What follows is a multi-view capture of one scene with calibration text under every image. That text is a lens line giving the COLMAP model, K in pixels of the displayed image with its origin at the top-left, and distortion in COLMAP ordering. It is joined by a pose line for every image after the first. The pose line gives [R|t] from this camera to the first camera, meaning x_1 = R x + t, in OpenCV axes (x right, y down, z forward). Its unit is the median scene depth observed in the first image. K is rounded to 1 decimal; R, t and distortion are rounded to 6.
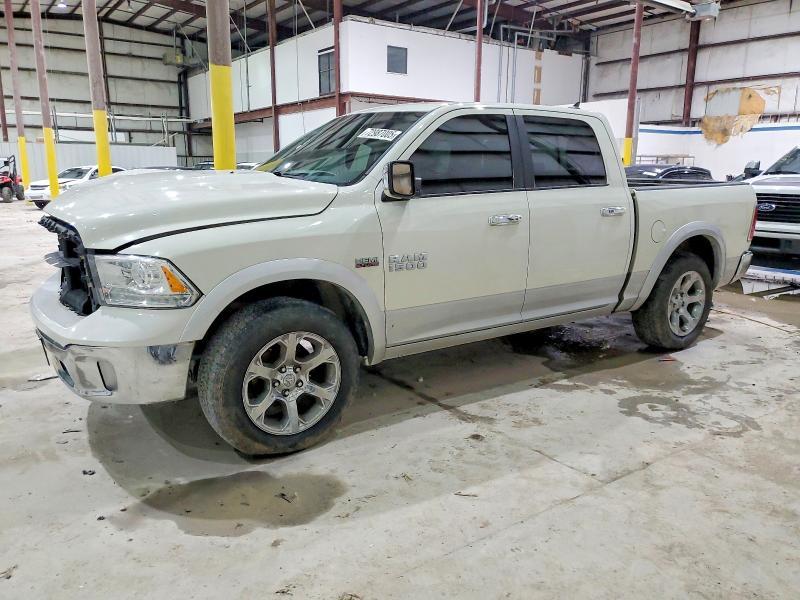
lens RADIAL K [[618.4, 0, 400.0], [0, 618.4, 300.0], [0, 0, 1]] dist [0.001279, 0.003893]
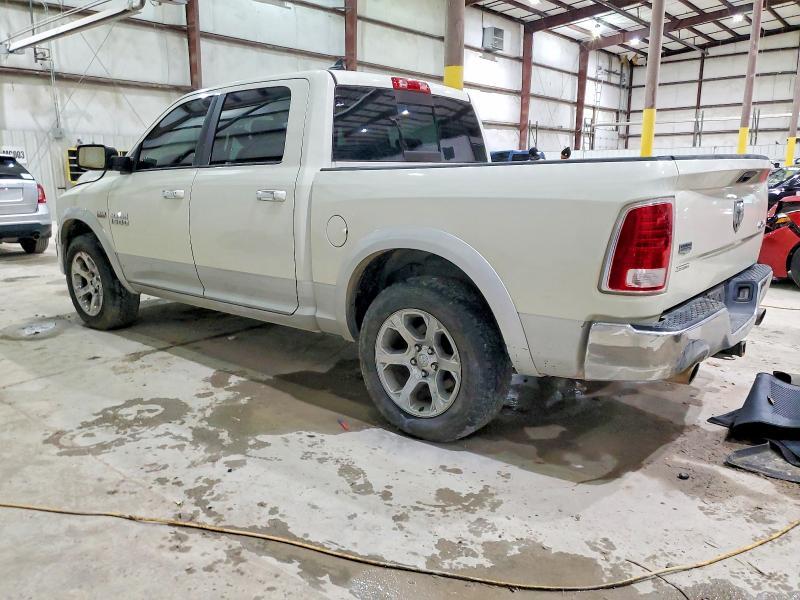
lens RADIAL K [[618.4, 0, 400.0], [0, 618.4, 300.0], [0, 0, 1]] dist [0.001279, 0.003893]
pose [[0.259521, 0.177088, -0.949362, 1.223845], [-0.186328, 0.973755, 0.130703, -0.150883], [0.947592, 0.142973, 0.285707, 0.995021]]
